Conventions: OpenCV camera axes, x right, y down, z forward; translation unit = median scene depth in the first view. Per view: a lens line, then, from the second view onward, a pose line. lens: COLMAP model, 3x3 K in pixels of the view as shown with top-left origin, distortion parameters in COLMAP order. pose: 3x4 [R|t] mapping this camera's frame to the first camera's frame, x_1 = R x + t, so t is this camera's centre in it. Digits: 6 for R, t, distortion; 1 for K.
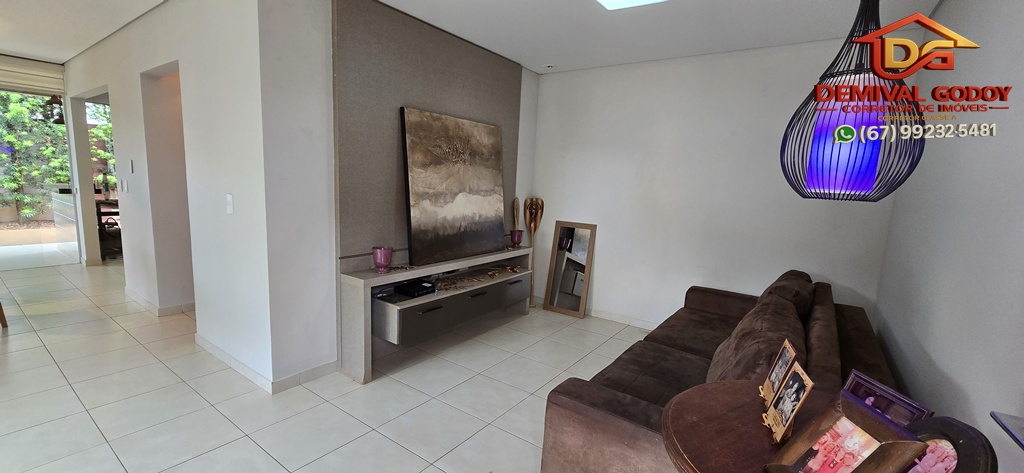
lens RADIAL K [[419.3, 0, 508.7], [0, 419.3, 242.8], [0, 0, 1]] dist [-0.003644, 0.000590]
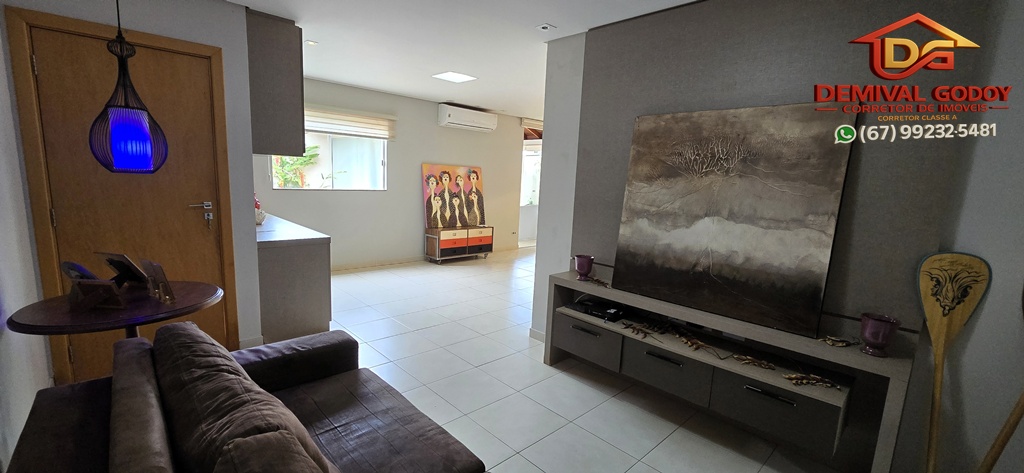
lens RADIAL K [[419.3, 0, 508.7], [0, 419.3, 242.8], [0, 0, 1]] dist [-0.003644, 0.000590]
pose [[-0.178658, 0.101583, -0.978653, 0.649893], [-0.202106, 0.969657, 0.137544, -0.109687], [0.962930, 0.222365, -0.152706, 0.825572]]
